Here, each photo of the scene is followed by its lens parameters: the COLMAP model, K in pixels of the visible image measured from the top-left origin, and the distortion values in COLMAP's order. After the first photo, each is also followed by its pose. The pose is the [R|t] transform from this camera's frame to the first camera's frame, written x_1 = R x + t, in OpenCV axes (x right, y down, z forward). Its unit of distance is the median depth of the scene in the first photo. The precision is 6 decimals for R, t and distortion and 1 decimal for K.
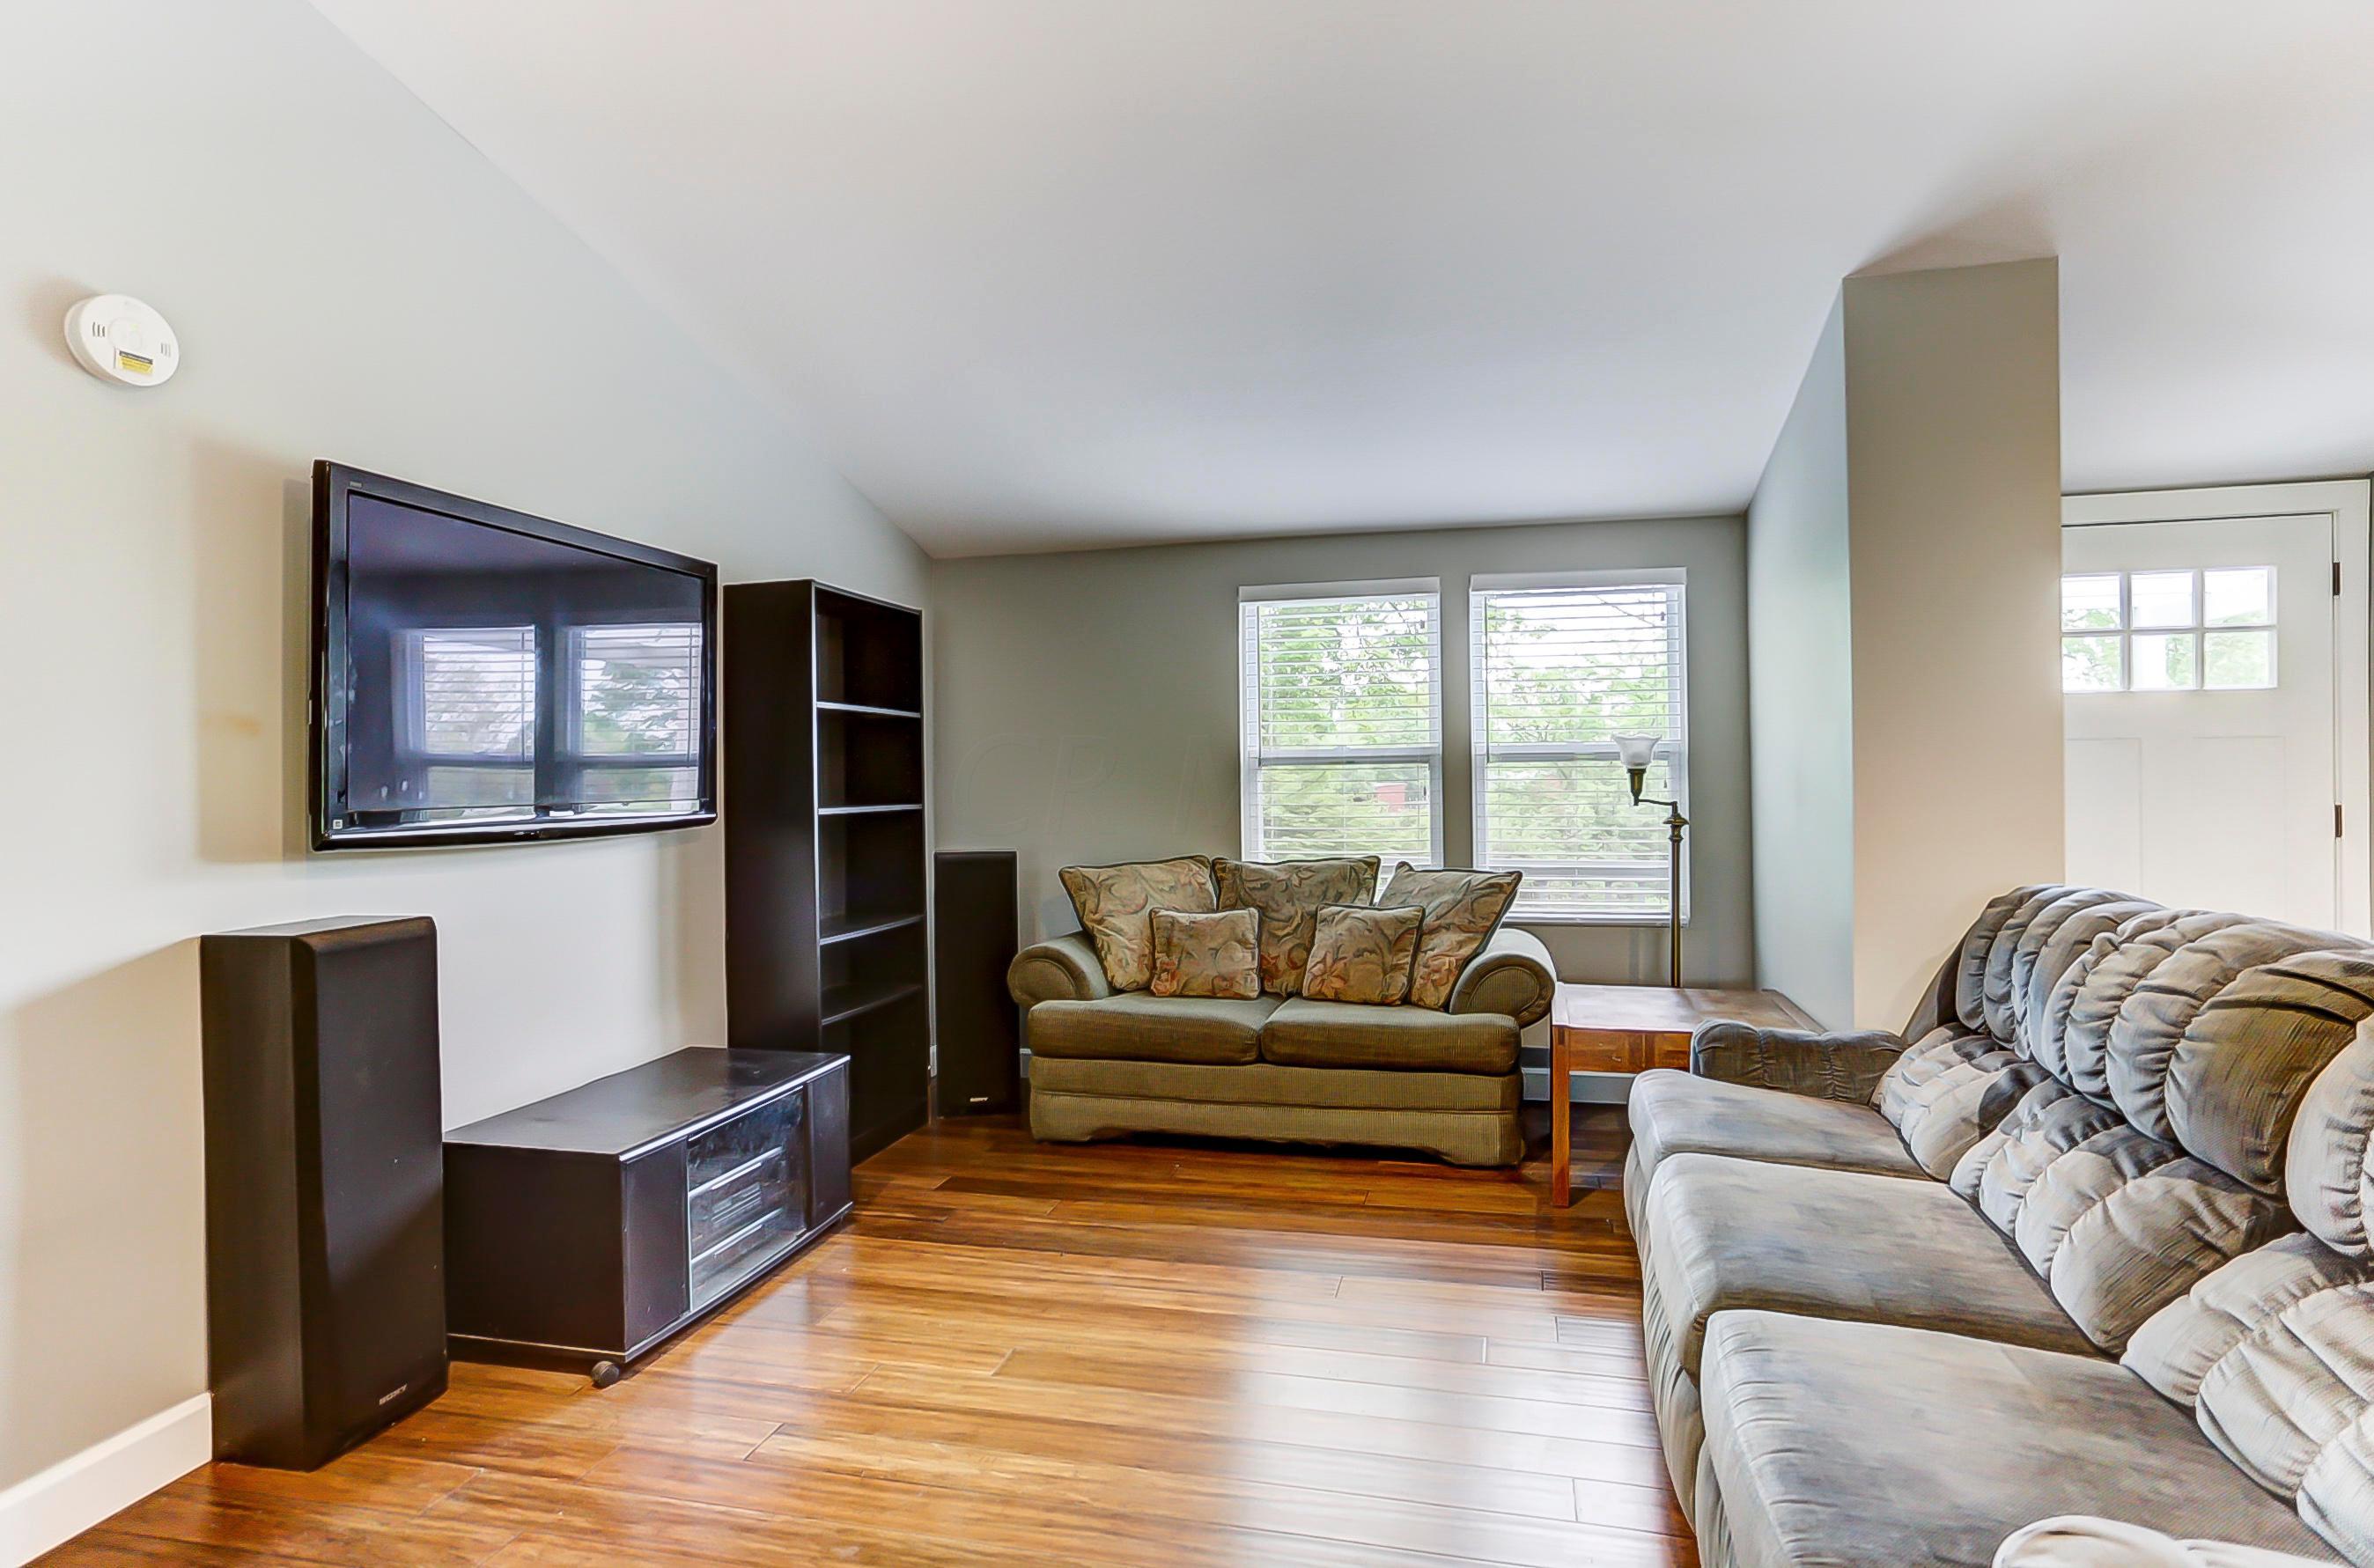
lens RADIAL K [[1201.0, 0, 1184.8], [0, 1201.0, 768.1], [0, 0, 1]] dist [-0.031981, 0.019502]
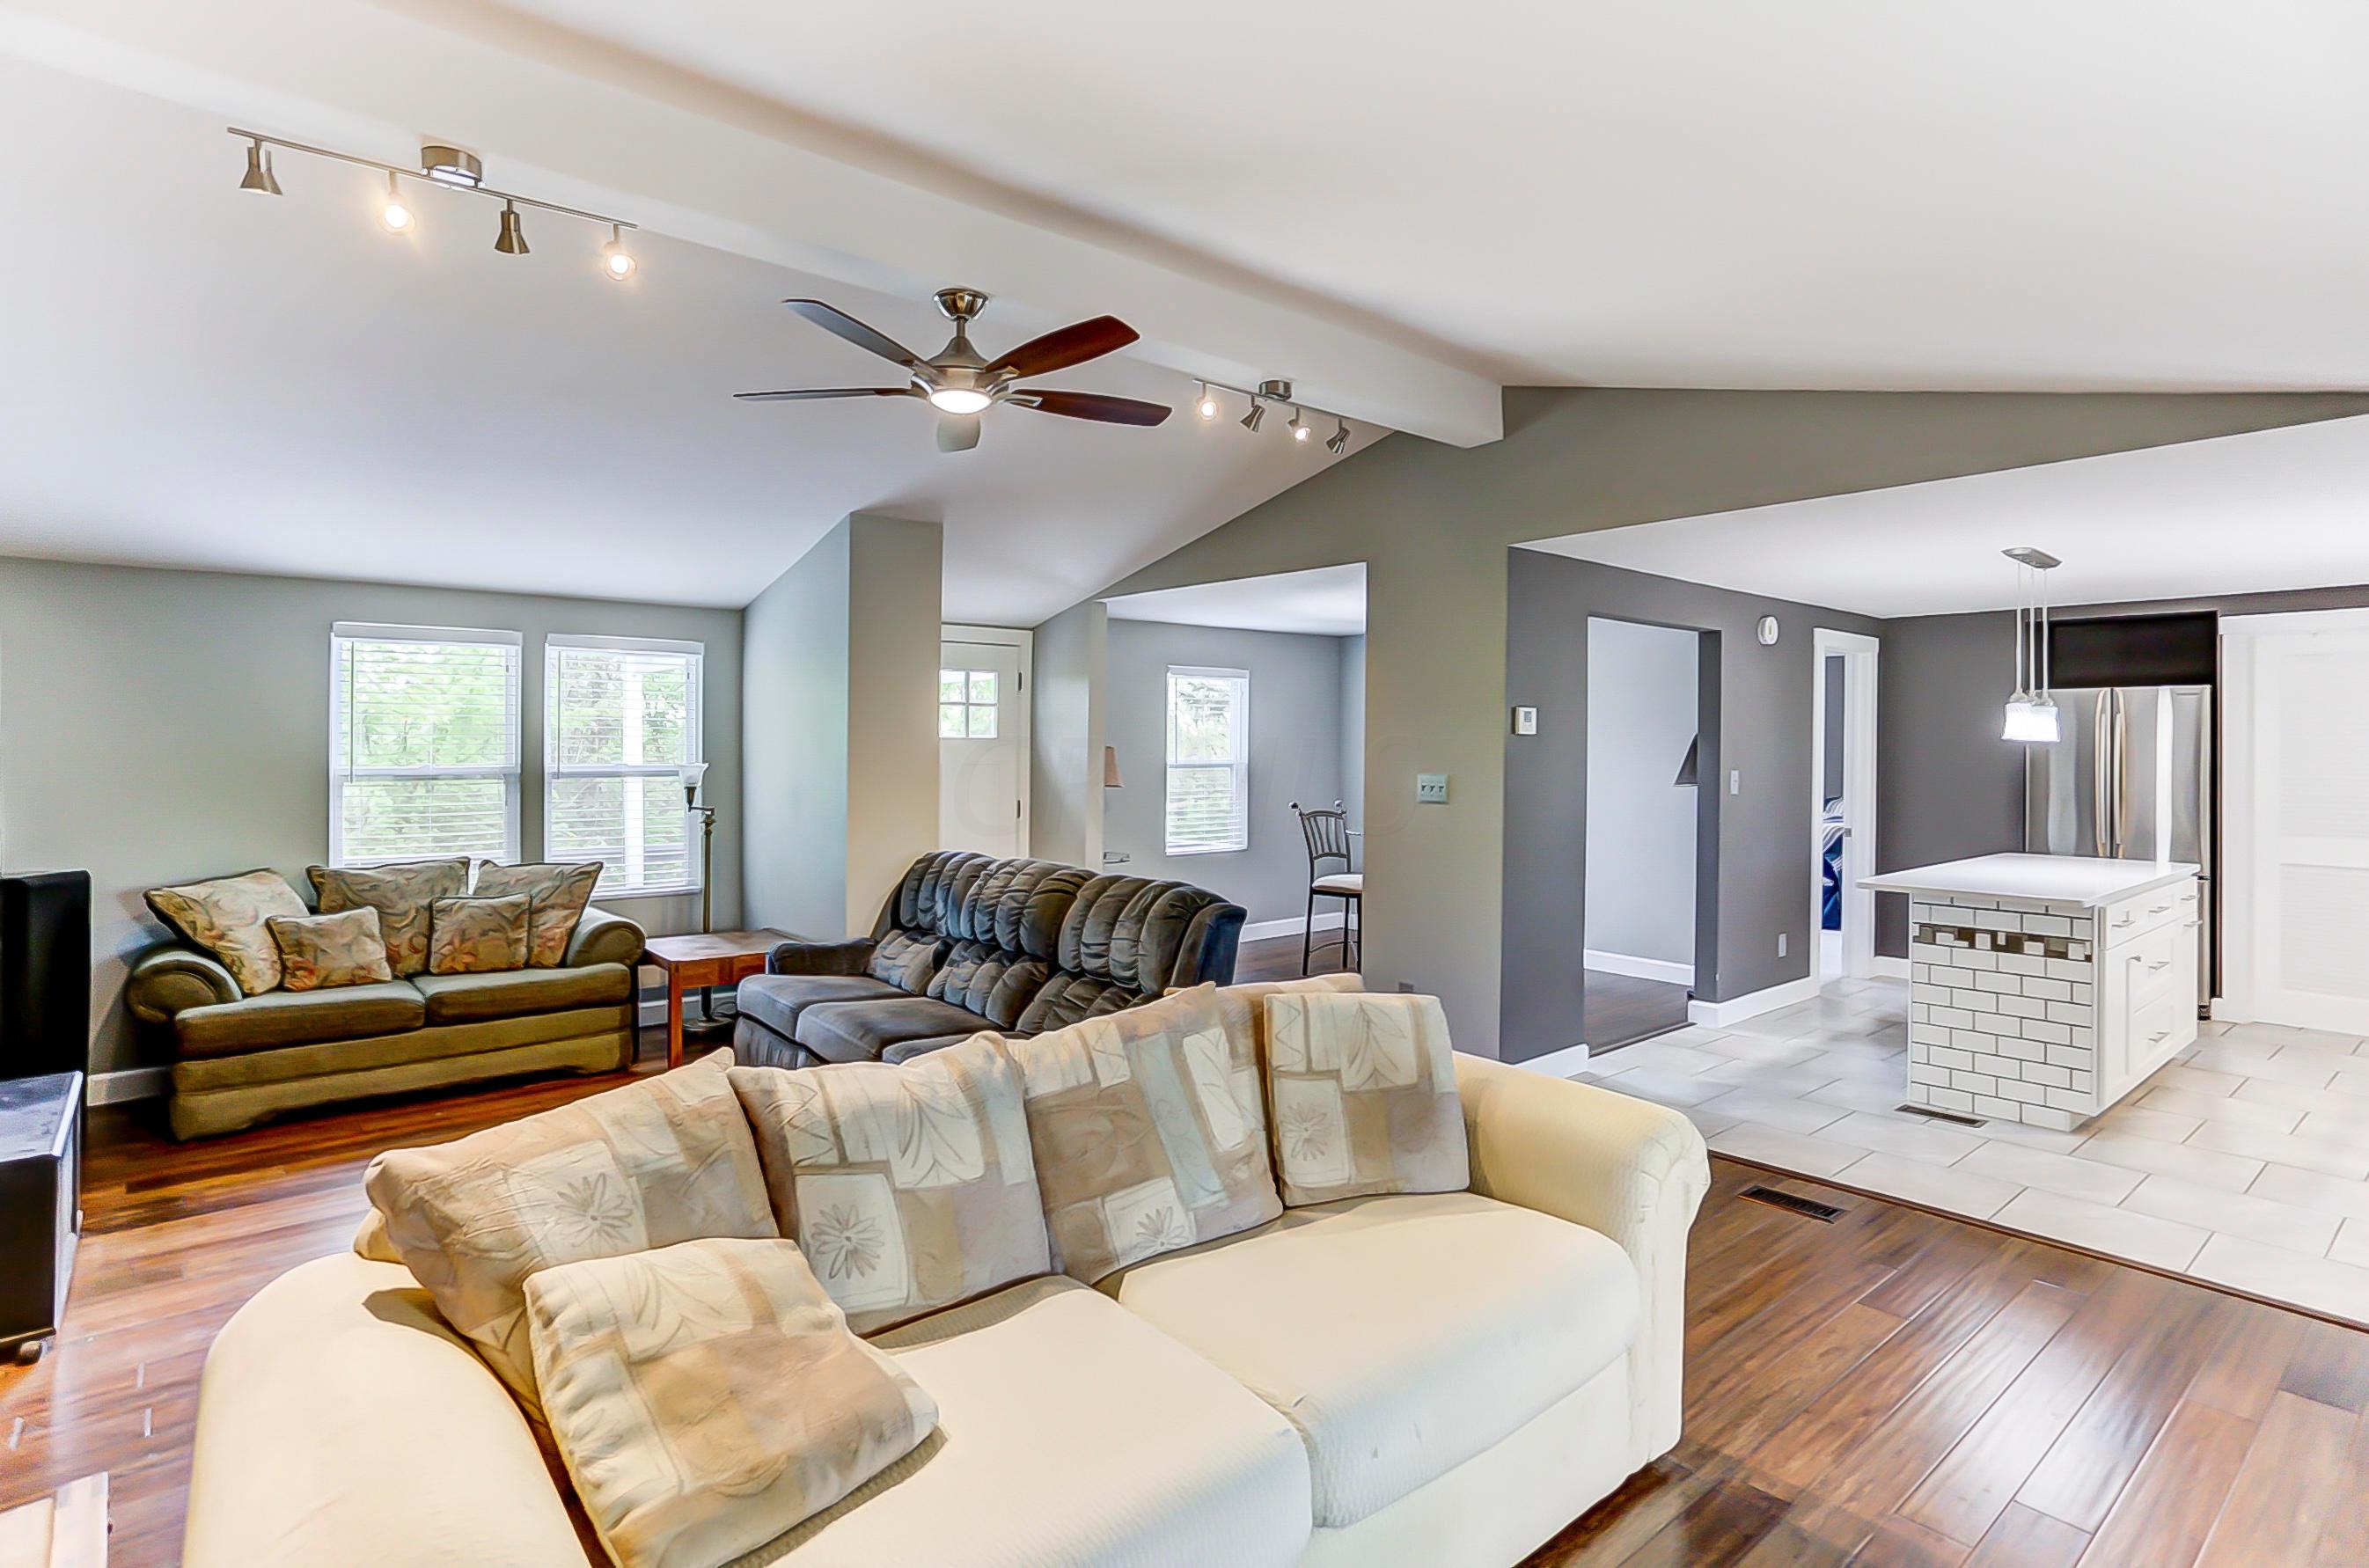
lens RADIAL K [[1198.5, 0, 1183.2], [0, 1198.5, 766.1], [0, 0, 1]] dist [-0.031981, 0.019502]
pose [[0.574195, 0.002506, 0.818715, -0.462313], [-0.016052, 0.999838, 0.008197, -0.044867], [-0.818561, -0.017849, 0.574142, -0.323420]]
